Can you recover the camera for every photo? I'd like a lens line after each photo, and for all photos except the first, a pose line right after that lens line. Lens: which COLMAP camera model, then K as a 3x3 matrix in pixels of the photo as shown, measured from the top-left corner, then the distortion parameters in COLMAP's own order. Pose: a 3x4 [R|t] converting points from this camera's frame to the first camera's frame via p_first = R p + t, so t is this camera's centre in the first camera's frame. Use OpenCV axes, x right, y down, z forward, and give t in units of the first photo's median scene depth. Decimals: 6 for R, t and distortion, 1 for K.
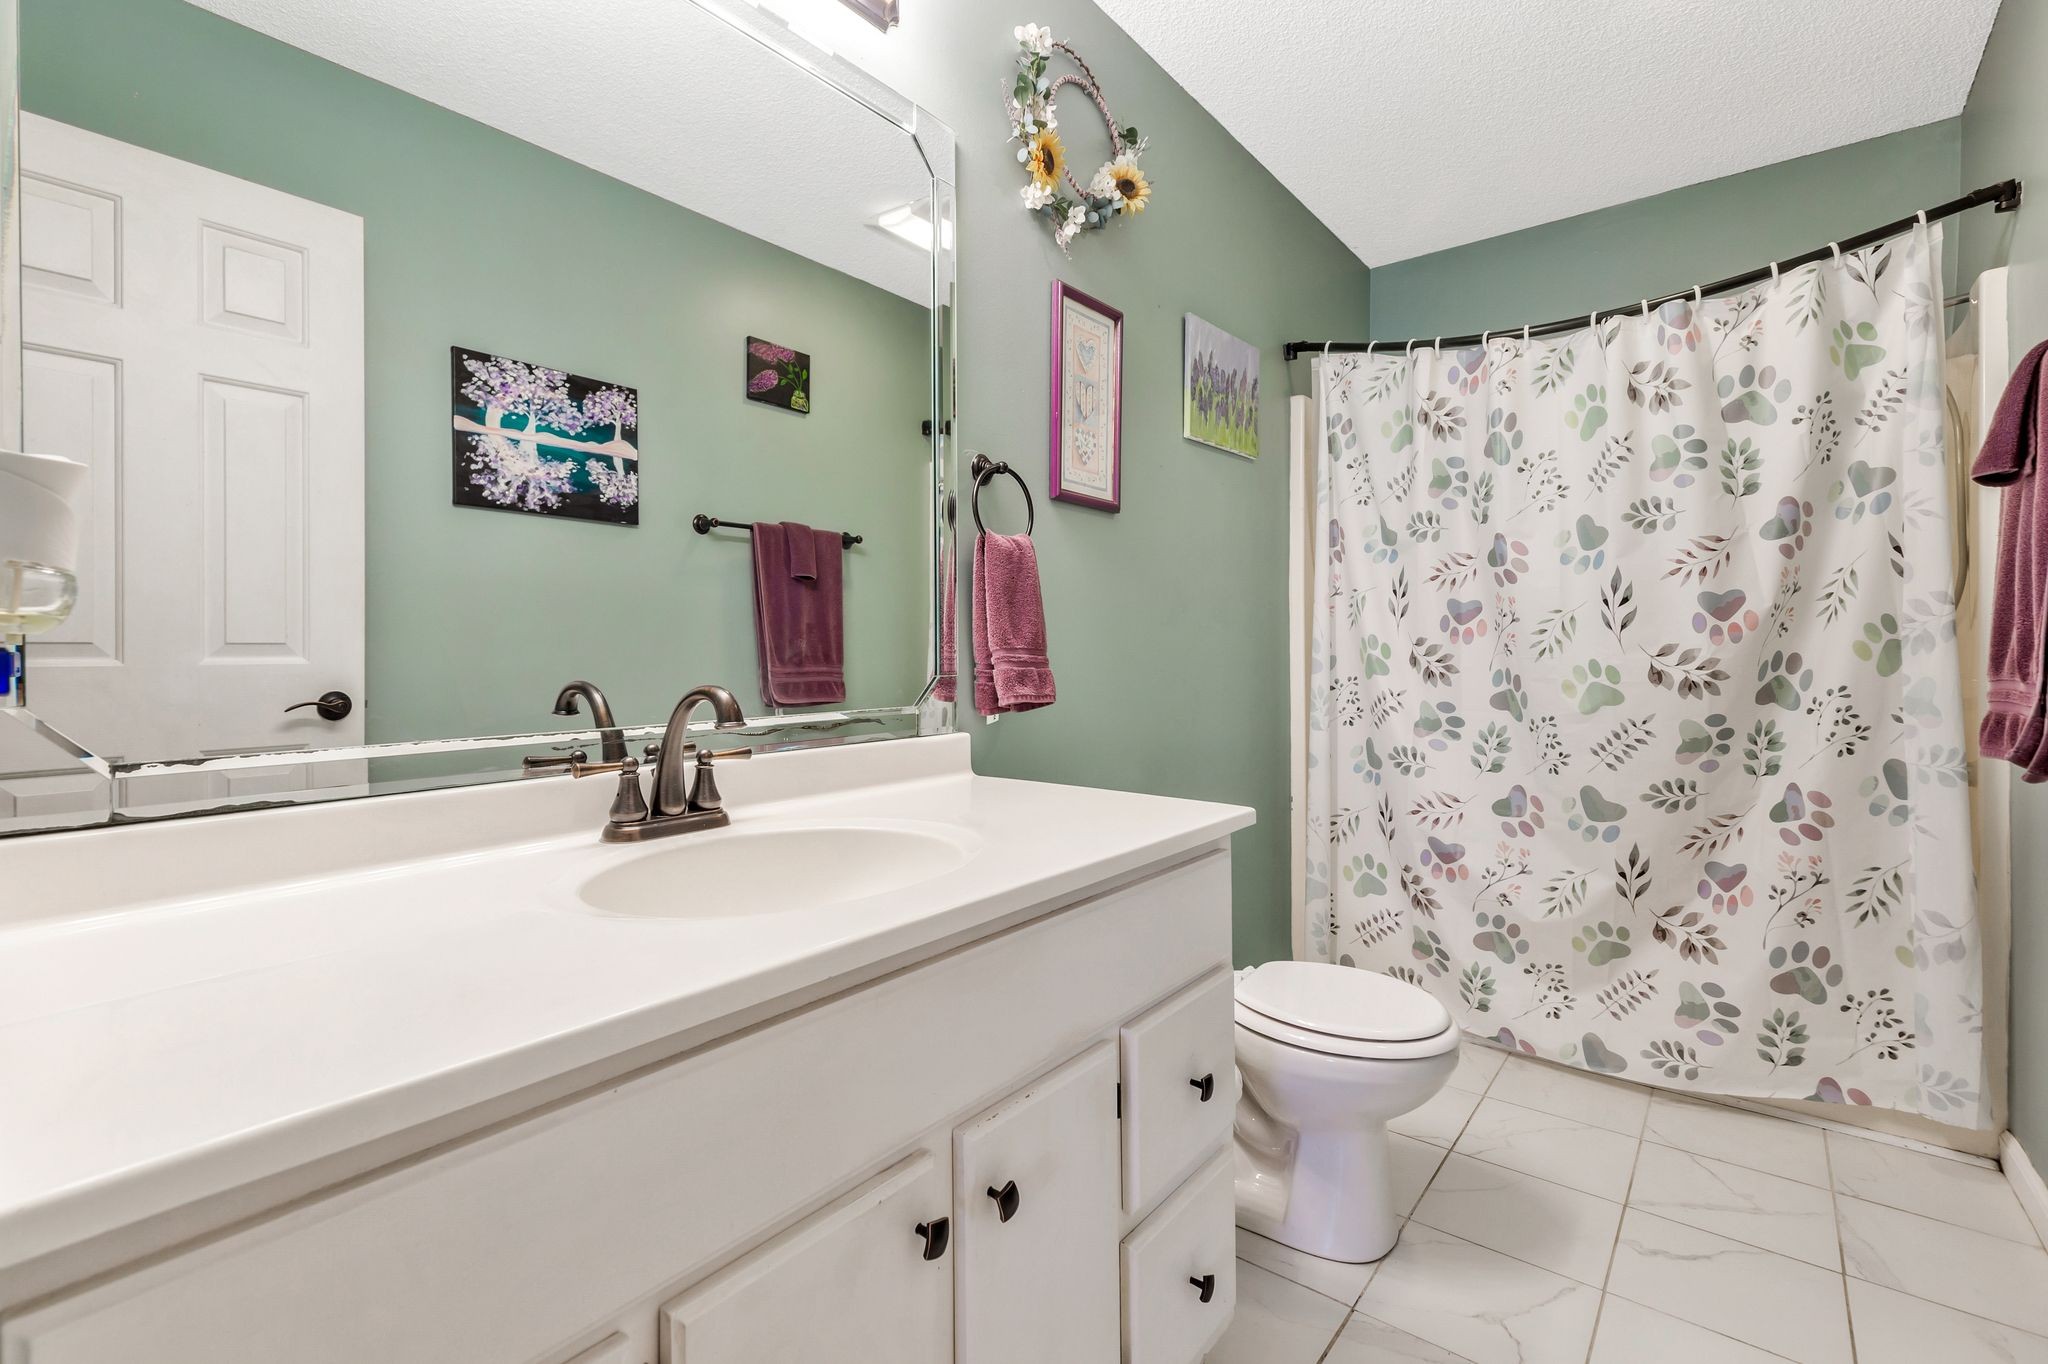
lens RADIAL K [[921.6, 0, 1025.9], [0, 921.6, 670.0], [0, 0, 1]] dist [0.001039, -0.000015]
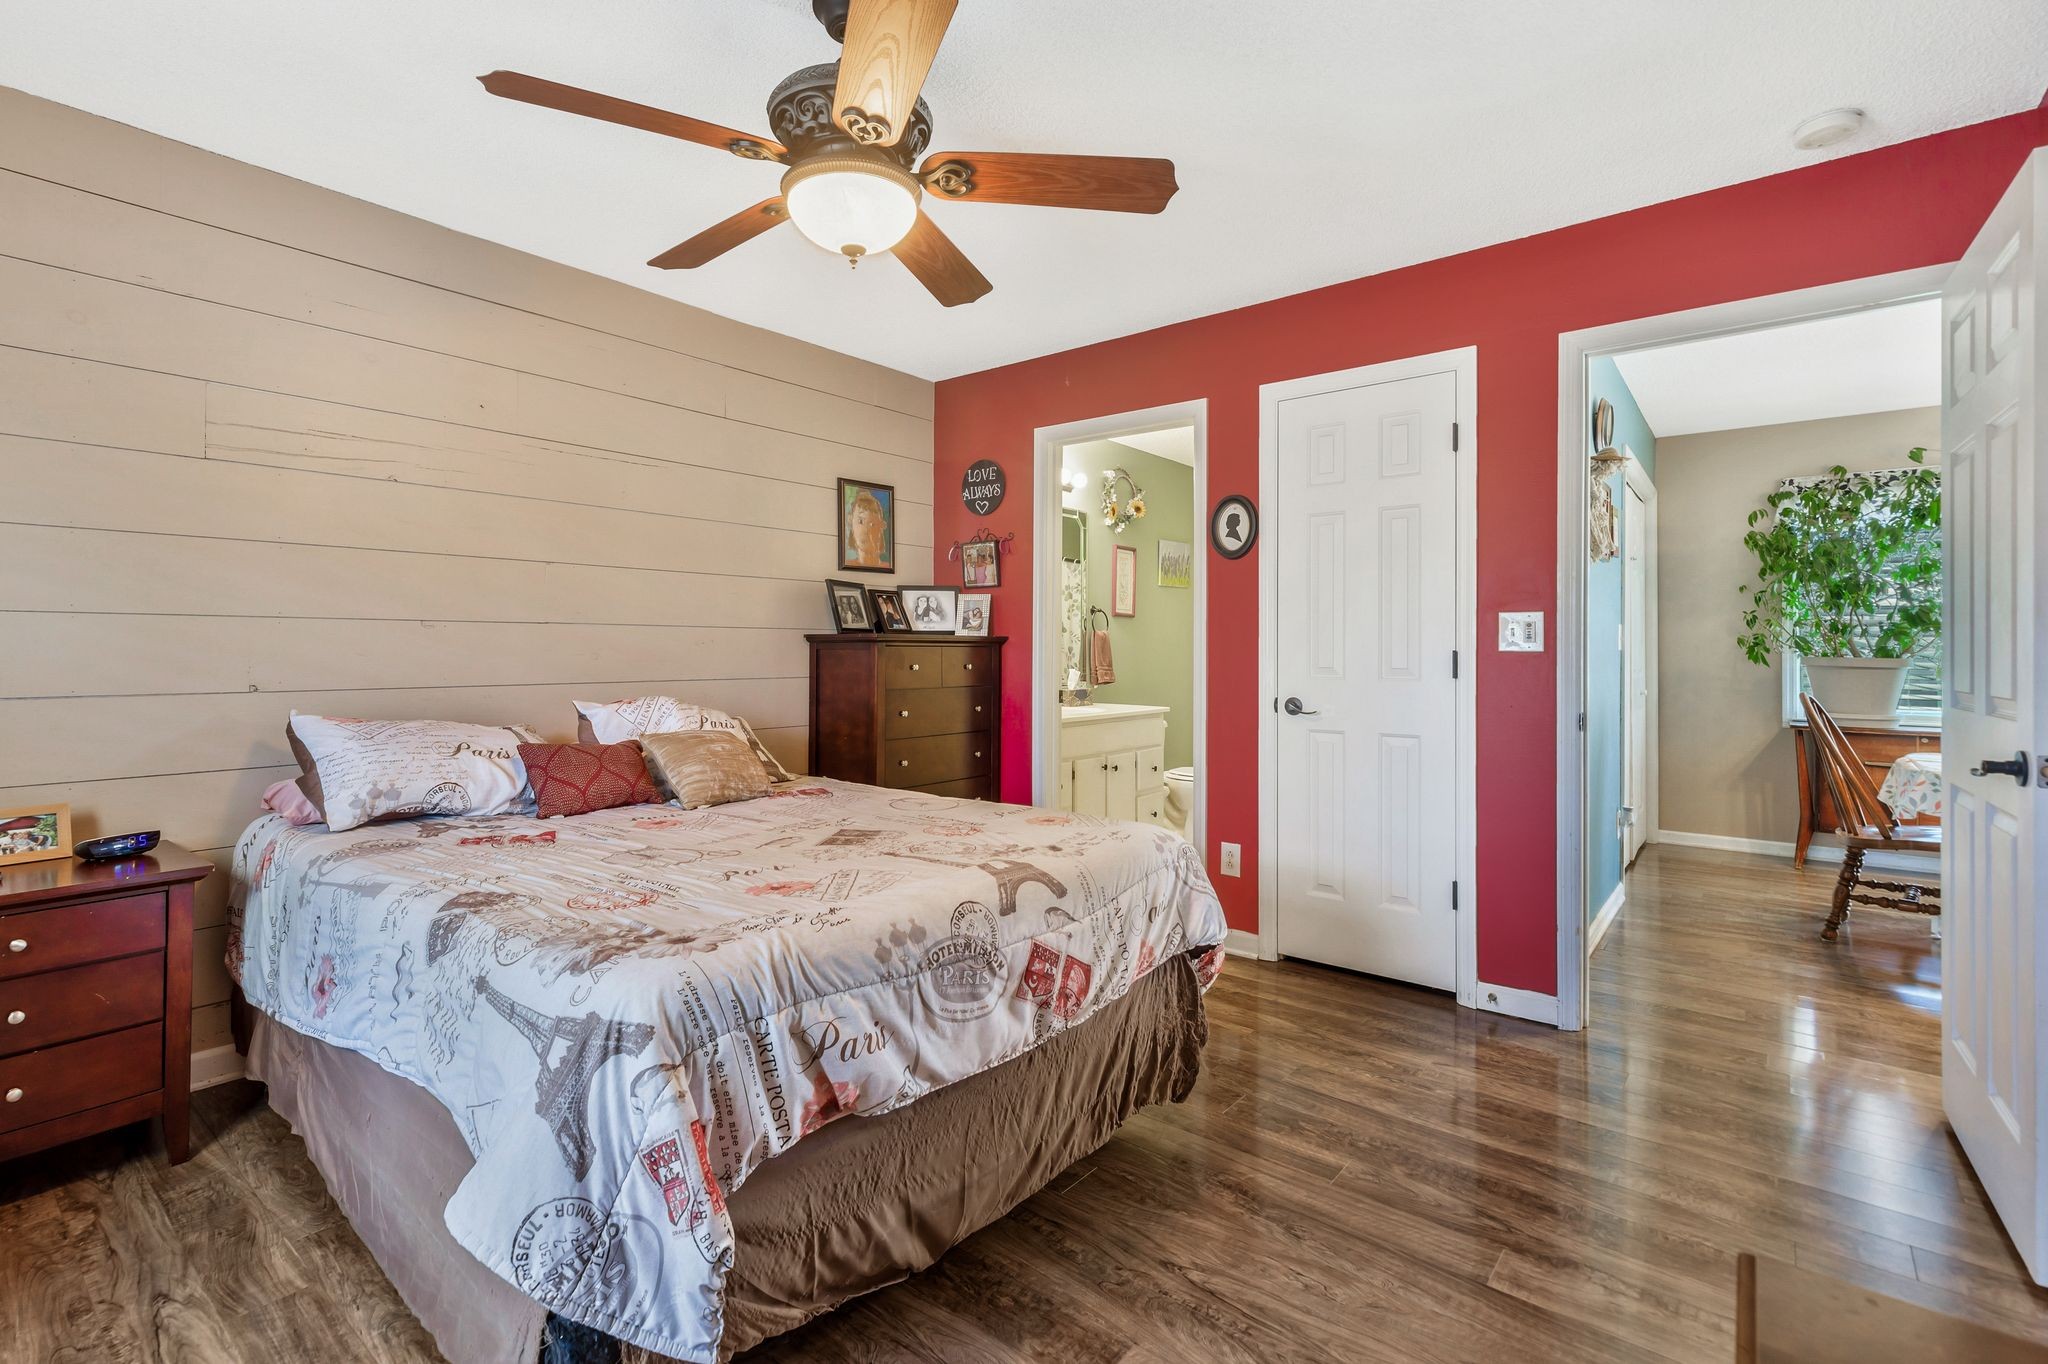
lens RADIAL K [[921.6, 0, 1029.7], [0, 921.6, 663.0], [0, 0, 1]] dist [0.001039, -0.000015]
pose [[0.999984, 0.004149, -0.003915, -0.233777], [-0.004147, 0.999991, 0.000438, -0.028862], [0.003917, -0.000422, 0.999992, -2.047369]]
